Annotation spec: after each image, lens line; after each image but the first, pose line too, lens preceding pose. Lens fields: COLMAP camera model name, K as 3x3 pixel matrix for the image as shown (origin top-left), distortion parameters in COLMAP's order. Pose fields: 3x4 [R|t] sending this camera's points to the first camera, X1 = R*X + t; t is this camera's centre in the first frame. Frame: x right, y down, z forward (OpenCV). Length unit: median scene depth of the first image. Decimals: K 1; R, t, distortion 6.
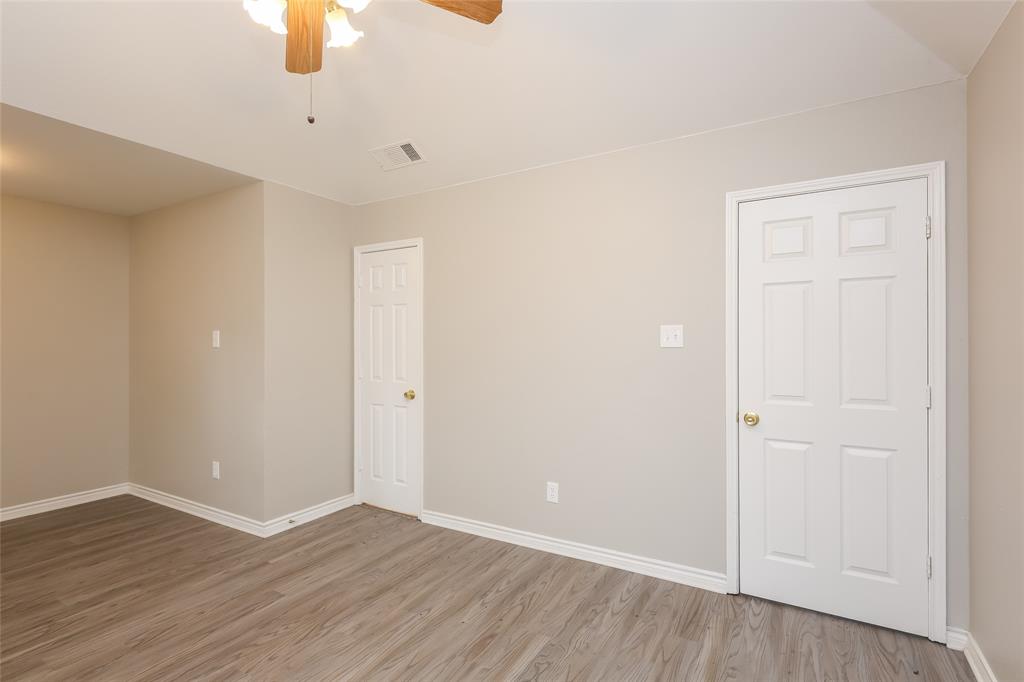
lens RADIAL K [[497.2, 0, 517.7], [0, 497.2, 340.3], [0, 0, 1]] dist [0.003354, -0.003011]
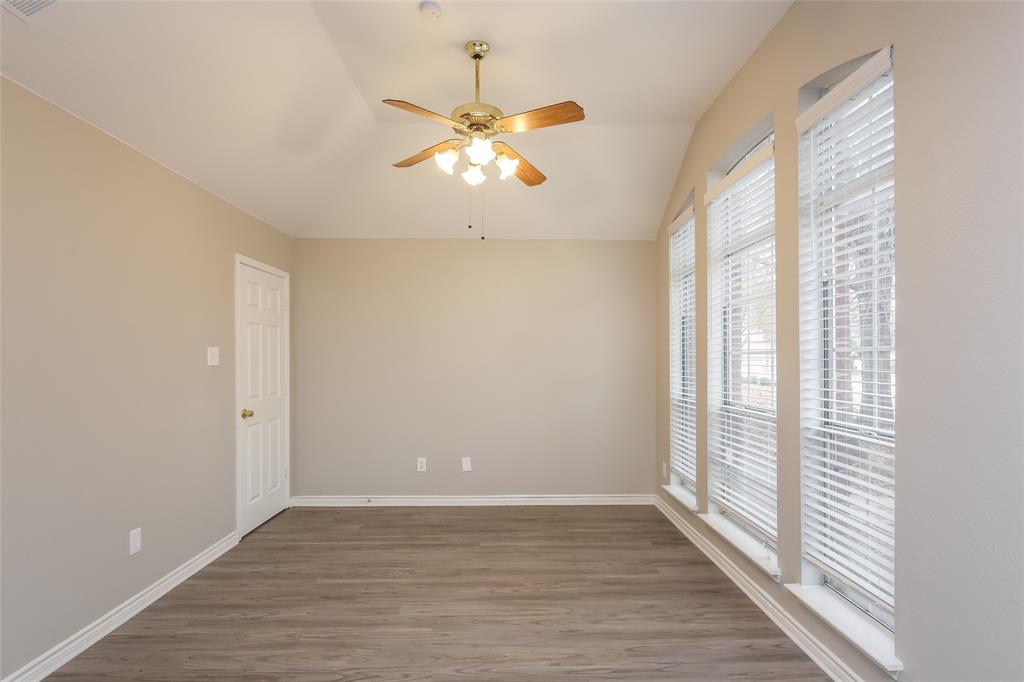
lens RADIAL K [[497.2, 0, 515.5], [0, 497.2, 346.4], [0, 0, 1]] dist [0.003354, -0.003011]
pose [[-0.520845, 0.028463, 0.853177, -1.153079], [0.001660, 0.999476, -0.032330, 0.008529], [-0.853650, -0.015423, -0.520619, 1.047183]]
